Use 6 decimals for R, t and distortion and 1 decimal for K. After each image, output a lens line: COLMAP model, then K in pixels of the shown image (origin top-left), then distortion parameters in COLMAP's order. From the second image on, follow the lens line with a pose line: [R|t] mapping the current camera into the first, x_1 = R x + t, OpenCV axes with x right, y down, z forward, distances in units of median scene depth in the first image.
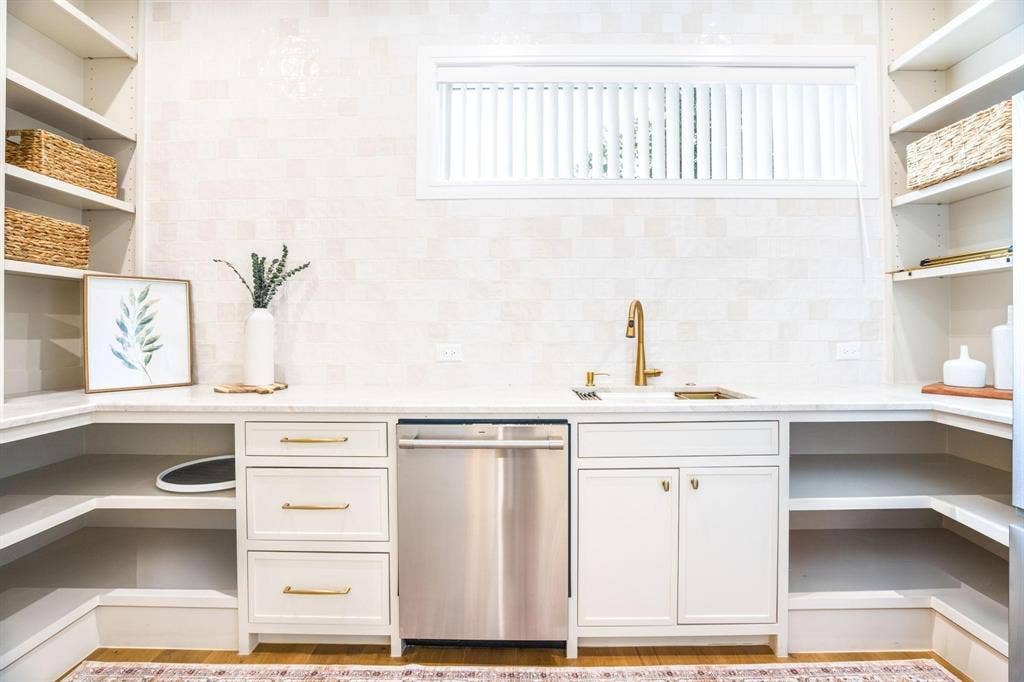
lens RADIAL K [[485.7, 0, 512.0], [0, 485.7, 341.0], [0, 0, 1]] dist [-0.023999, 0.000238]
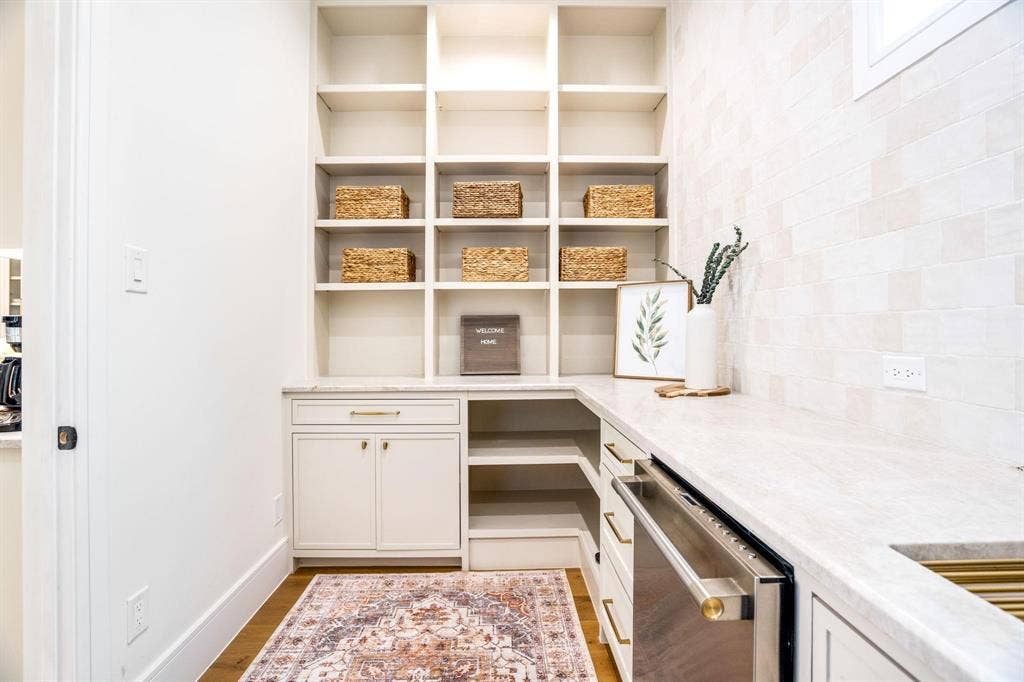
lens RADIAL K [[485.7, 0, 512.0], [0, 485.7, 341.0], [0, 0, 1]] dist [-0.023999, 0.000238]
pose [[0.036441, 0.024828, -0.999027, 0.383518], [-0.021241, 0.999485, 0.024065, -0.013160], [0.999110, 0.020343, 0.036950, 0.626108]]
